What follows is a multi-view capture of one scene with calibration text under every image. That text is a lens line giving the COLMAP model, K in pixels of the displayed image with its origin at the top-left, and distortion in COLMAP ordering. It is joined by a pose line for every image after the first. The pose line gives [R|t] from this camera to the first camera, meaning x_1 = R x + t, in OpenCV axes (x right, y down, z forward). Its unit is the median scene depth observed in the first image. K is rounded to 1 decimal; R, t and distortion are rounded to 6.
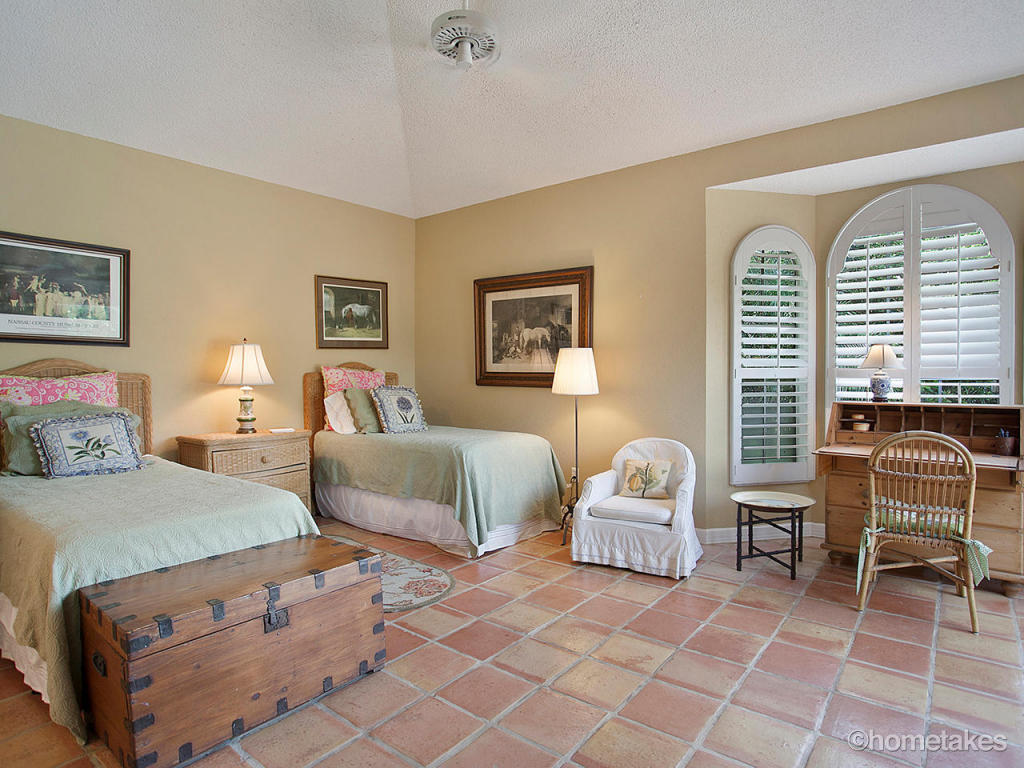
lens RADIAL K [[570.1, 0, 532.3], [0, 570.1, 381.1], [0, 0, 1]] dist [-0.042756, 0.000495]
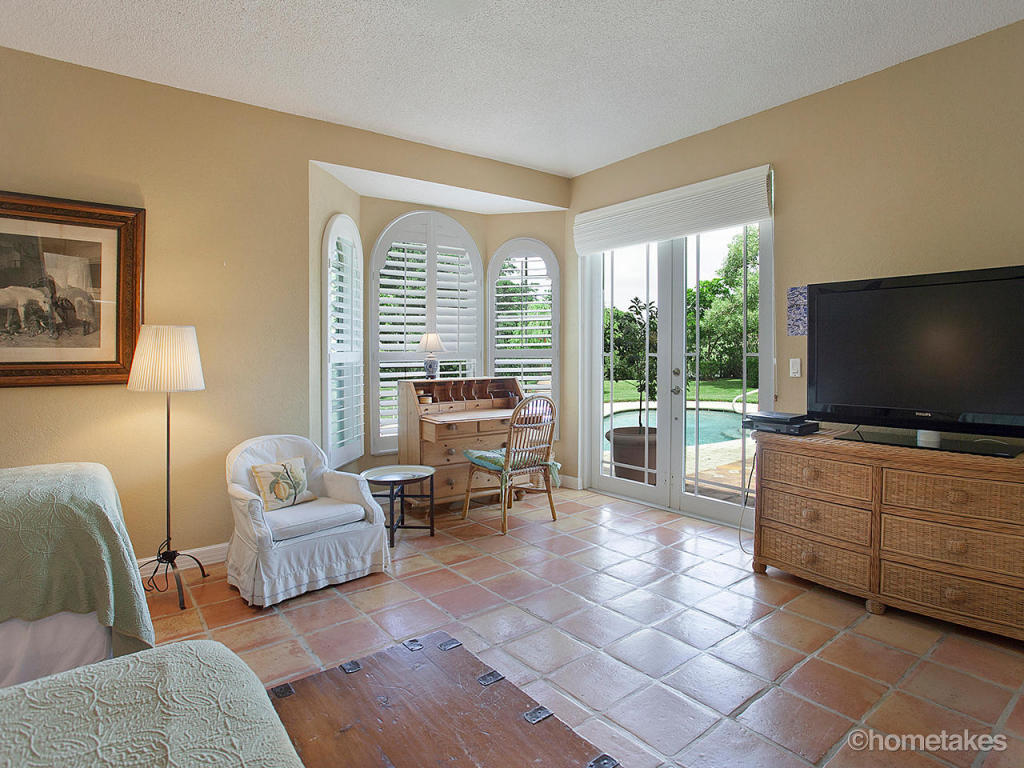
lens RADIAL K [[584.2, 0, 511.1], [0, 584.2, 355.4], [0, 0, 1]] dist [-0.003507, -0.000235]
pose [[0.282294, -0.005567, 0.959312, -0.586500], [0.032435, 0.999467, -0.003745, -0.004821], [-0.958779, 0.032173, 0.282324, 0.465102]]
